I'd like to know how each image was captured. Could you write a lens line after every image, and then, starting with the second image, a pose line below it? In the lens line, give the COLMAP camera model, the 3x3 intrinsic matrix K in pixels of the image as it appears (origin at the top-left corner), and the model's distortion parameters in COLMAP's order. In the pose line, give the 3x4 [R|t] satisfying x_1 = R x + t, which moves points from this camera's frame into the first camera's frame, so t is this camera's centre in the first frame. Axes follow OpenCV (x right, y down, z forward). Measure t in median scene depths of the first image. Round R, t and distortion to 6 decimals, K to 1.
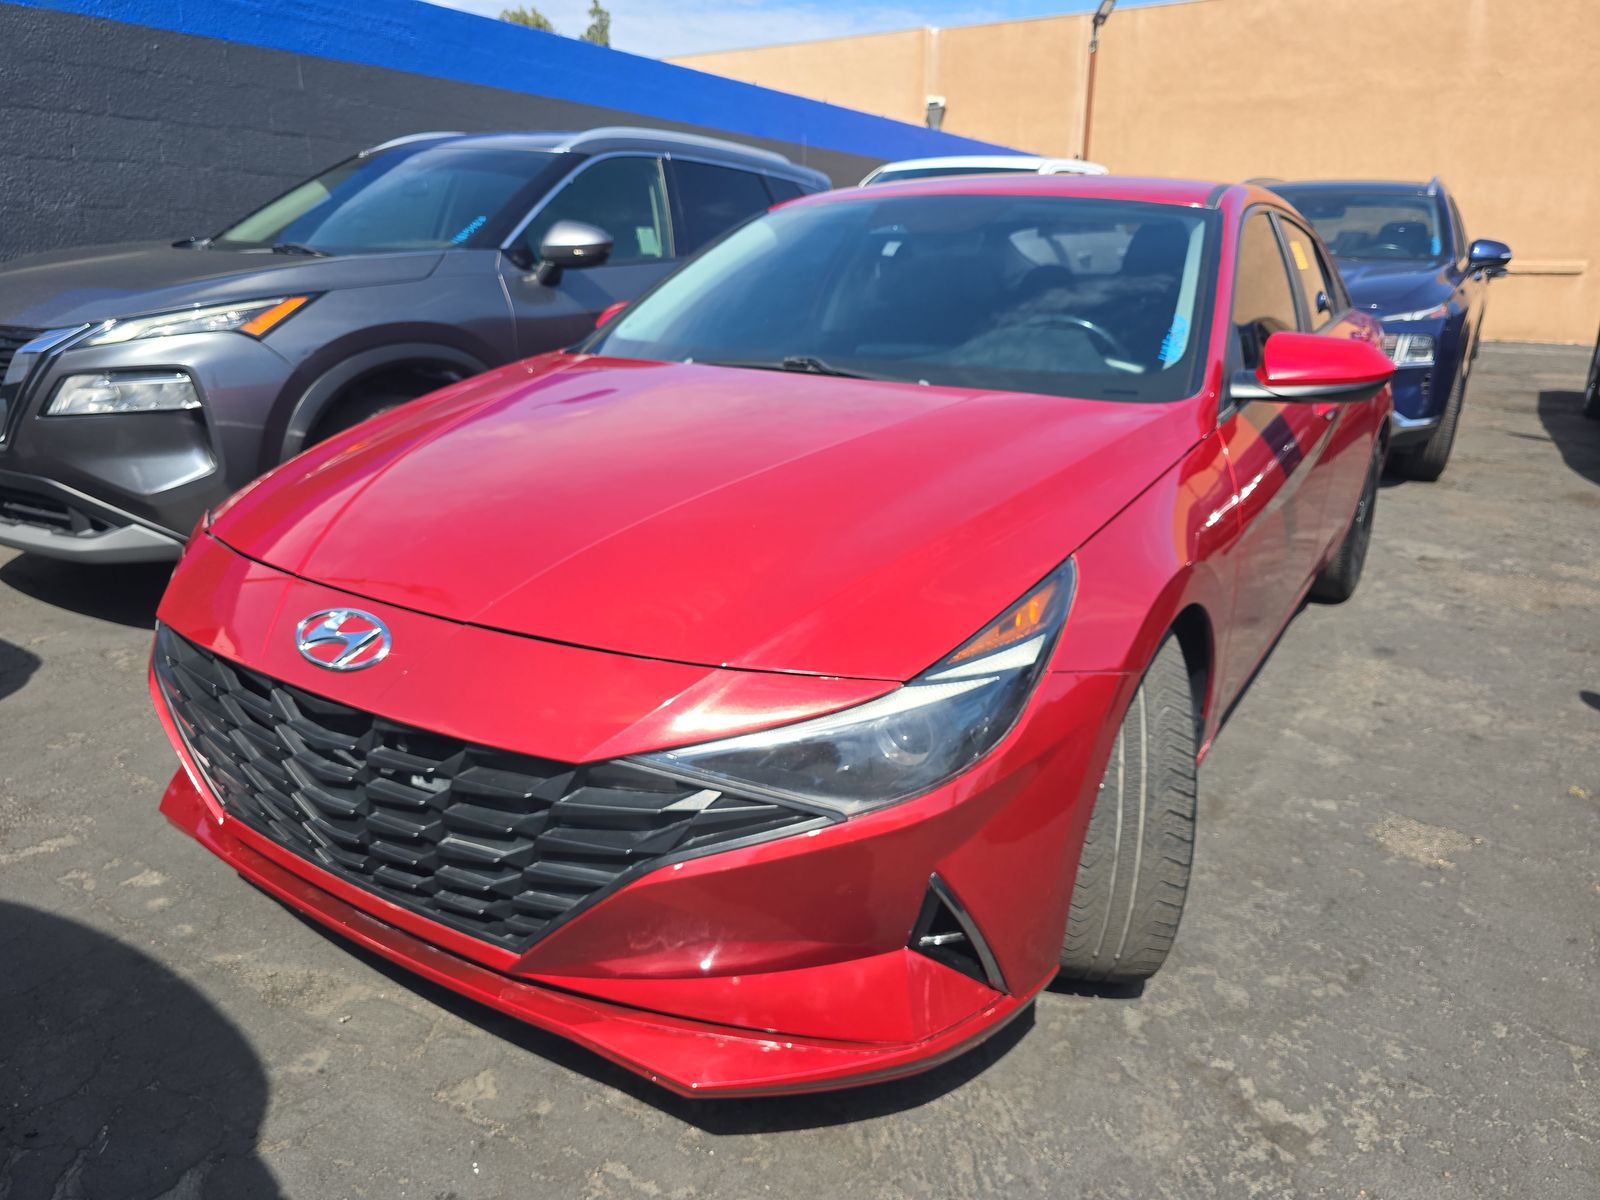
lens RADIAL K [[1094.9, 0, 796.7], [0, 1094.9, 604.8], [0, 0, 1]] dist [0.020159, -0.024827]
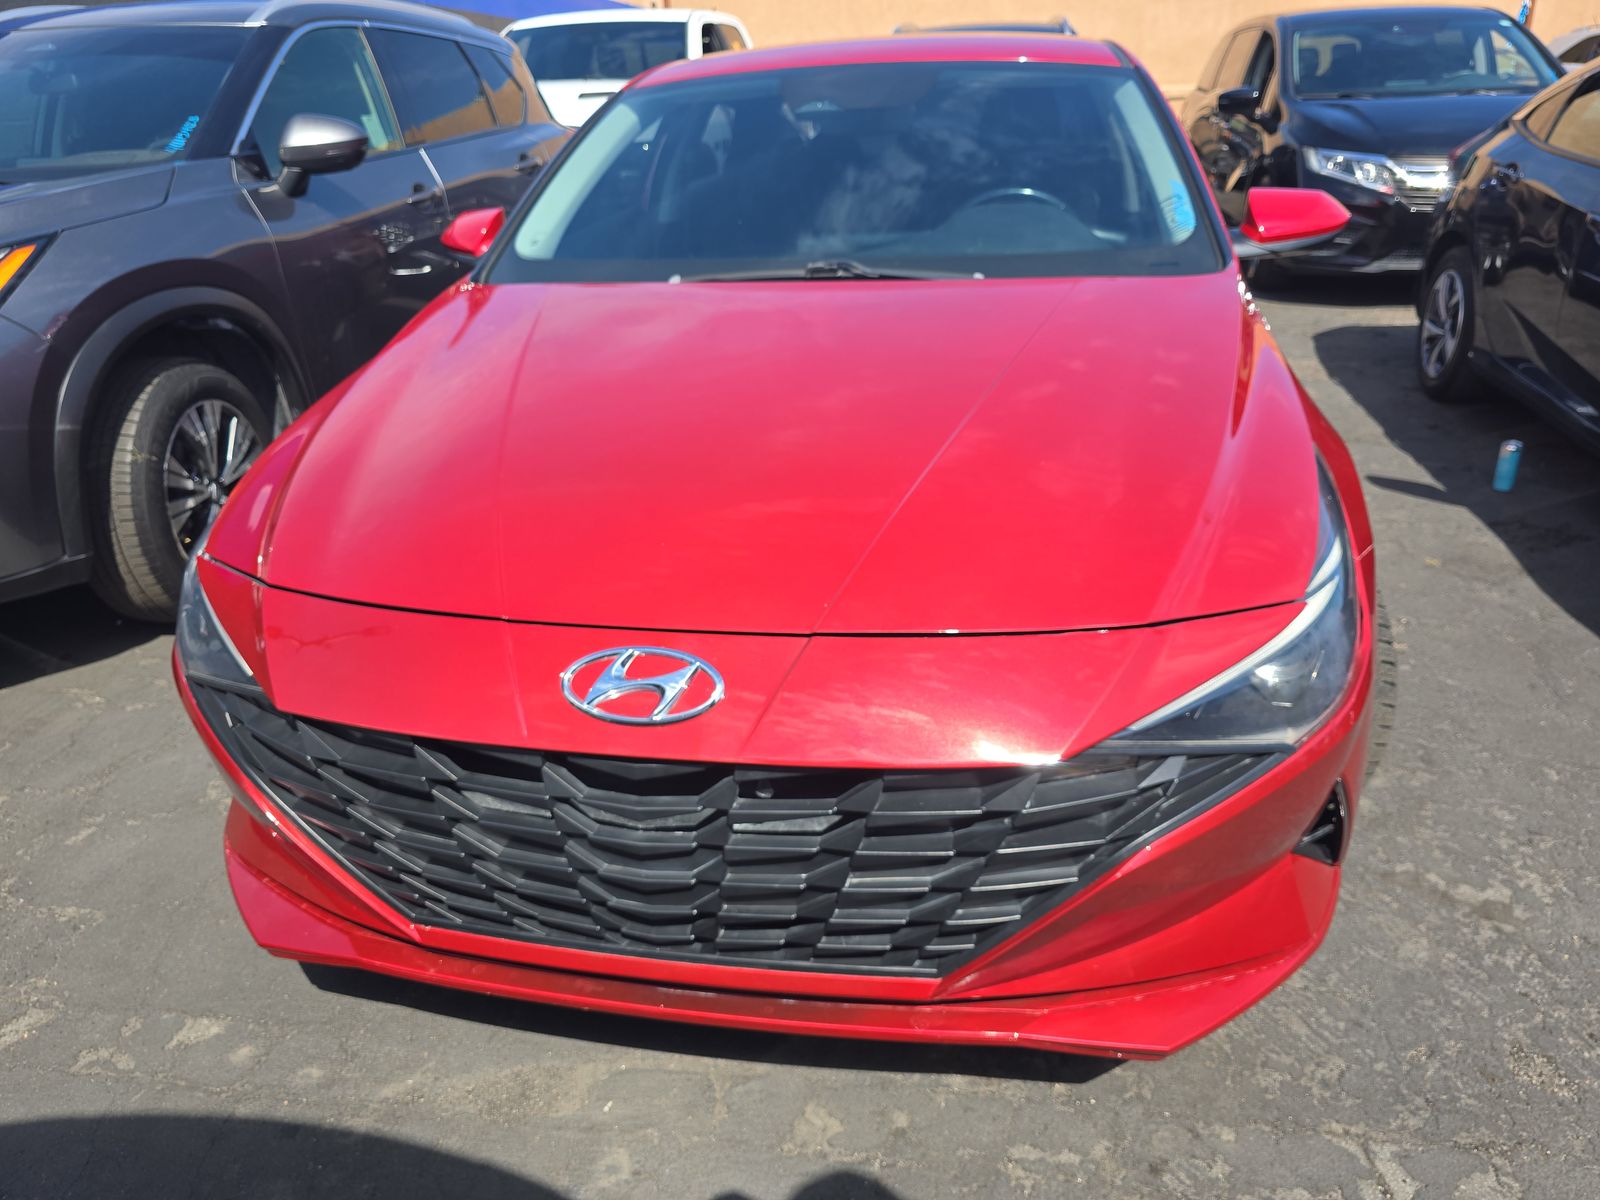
lens RADIAL K [[1094.9, 0, 798.9], [0, 1094.9, 605.0], [0, 0, 1]] dist [0.020159, -0.024827]
pose [[0.923284, -0.207890, 0.323000, -0.492110], [0.169799, 0.975155, 0.142269, -0.108855], [-0.344551, -0.076510, 0.935644, 0.181618]]
